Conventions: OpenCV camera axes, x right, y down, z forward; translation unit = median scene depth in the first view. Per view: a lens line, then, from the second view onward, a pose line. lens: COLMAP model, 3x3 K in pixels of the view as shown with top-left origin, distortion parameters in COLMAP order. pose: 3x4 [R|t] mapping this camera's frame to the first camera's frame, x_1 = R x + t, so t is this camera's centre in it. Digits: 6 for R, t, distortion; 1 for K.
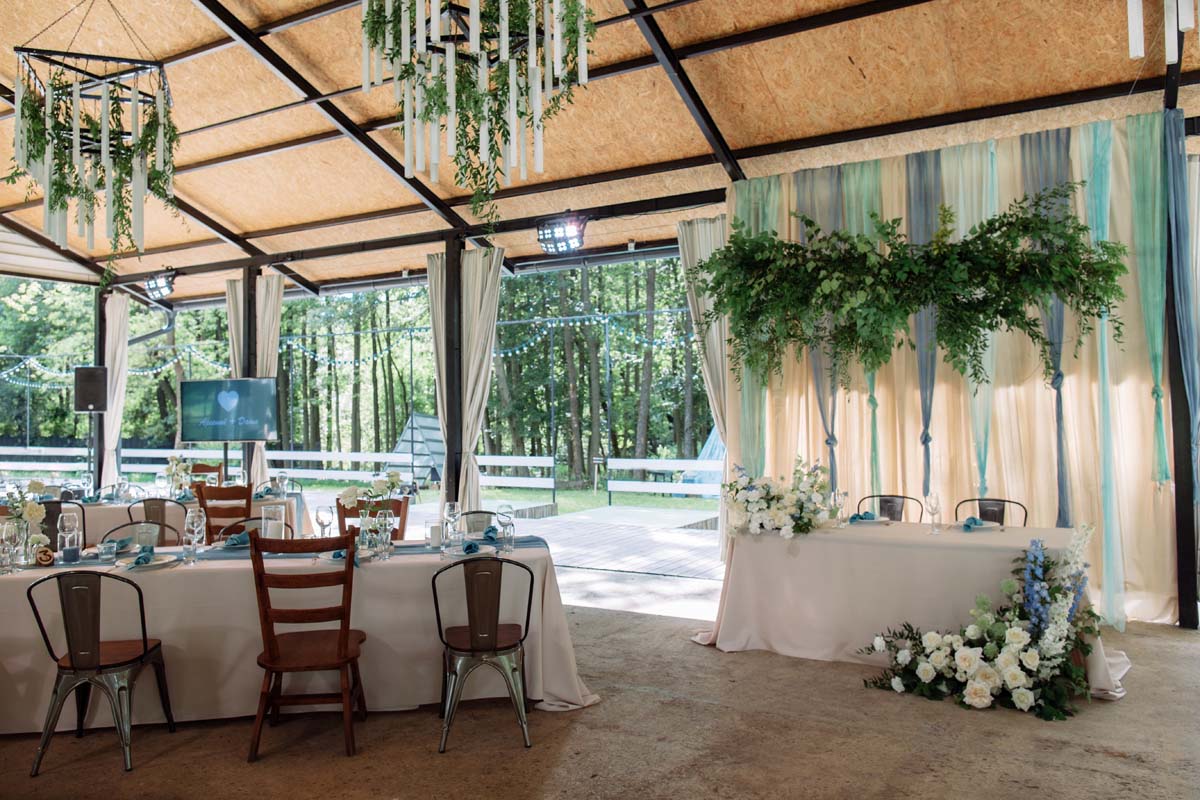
lens RADIAL K [[885.1, 0, 570.5], [0, 885.1, 383.1], [0, 0, 1]] dist [0.000267, 0.001698]
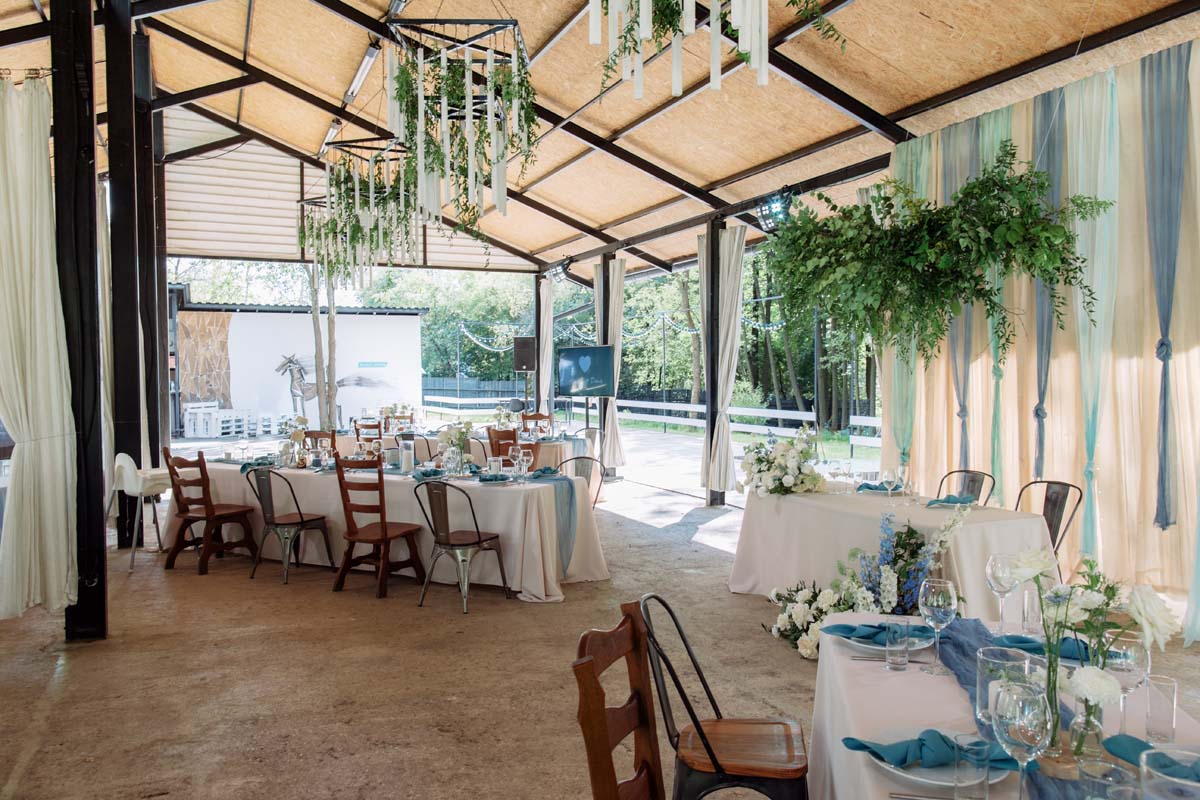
lens RADIAL K [[897.6, 0, 596.8], [0, 897.6, 413.2], [0, 0, 1]] dist [0.007930, 0.001276]
pose [[0.804990, 0.035573, -0.592221, 0.753516], [0.014376, 0.996738, 0.079413, -0.023076], [0.593114, -0.072441, 0.801853, -0.021149]]
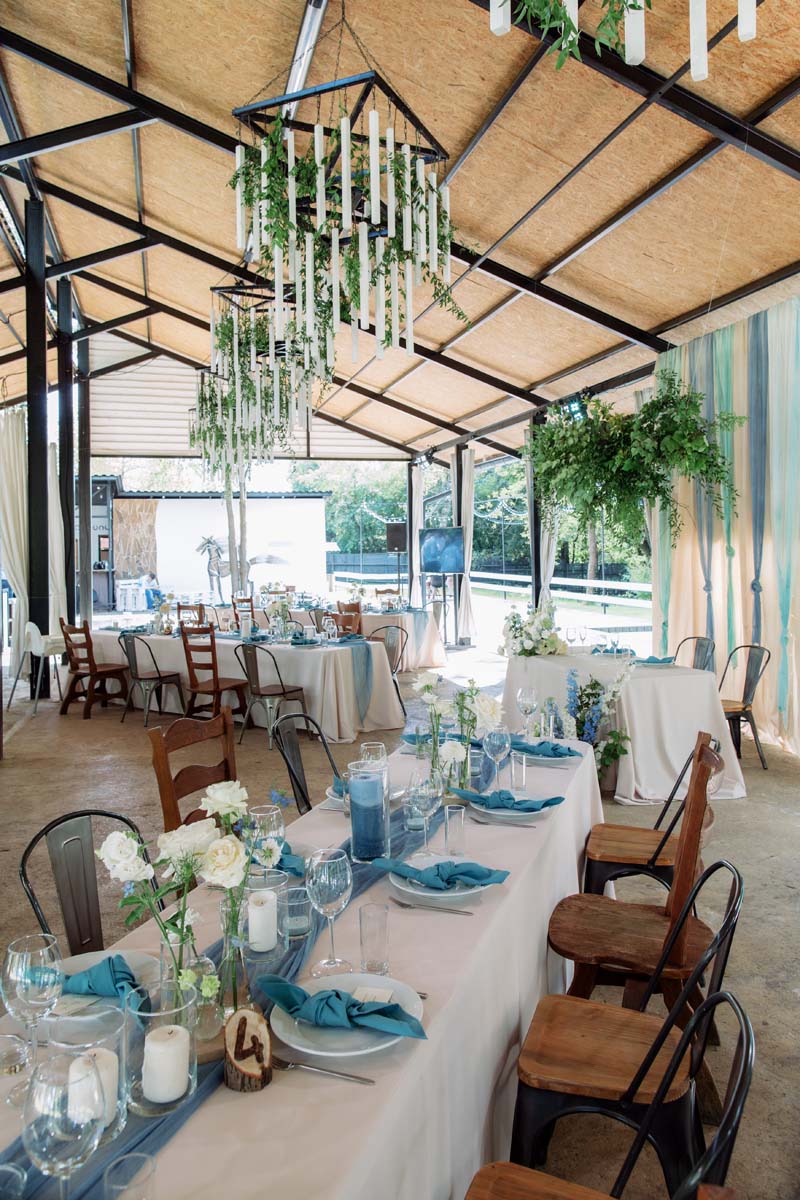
lens RADIAL K [[885.1, 0, 402.7], [0, 885.1, 550.1], [0, 0, 1]] dist [0.000267, 0.001698]
pose [[0.713571, 0.002647, -0.700578, 1.082676], [0.030547, 0.998924, 0.034888, -0.041071], [0.699917, -0.046296, 0.712722, -0.064669]]
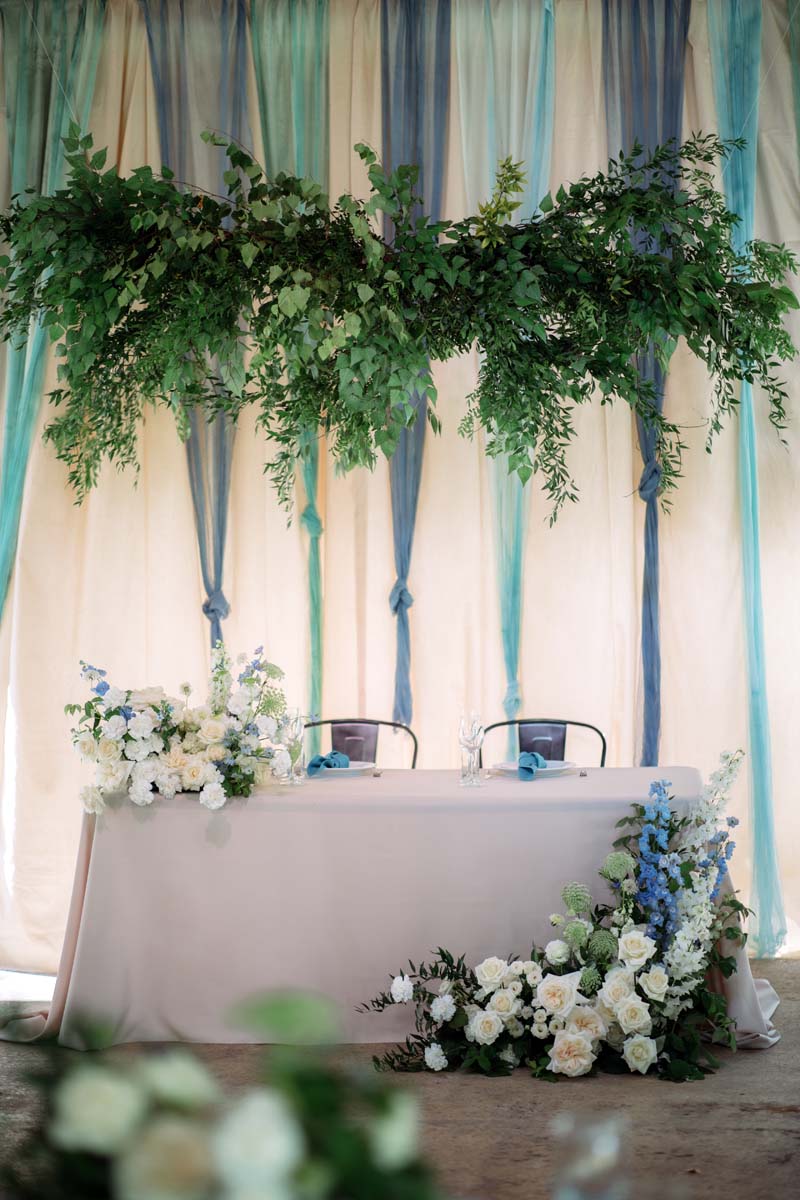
lens RADIAL K [[3017.0, 0, 400.0], [0, 3017.0, 600.0], [0, 0, 1]] dist [0.134247, -0.508548]
pose [[0.884385, -0.013522, 0.466562, -0.464118], [-0.020726, 0.997457, 0.068195, -0.061400], [-0.466297, -0.069980, 0.881856, -0.554476]]
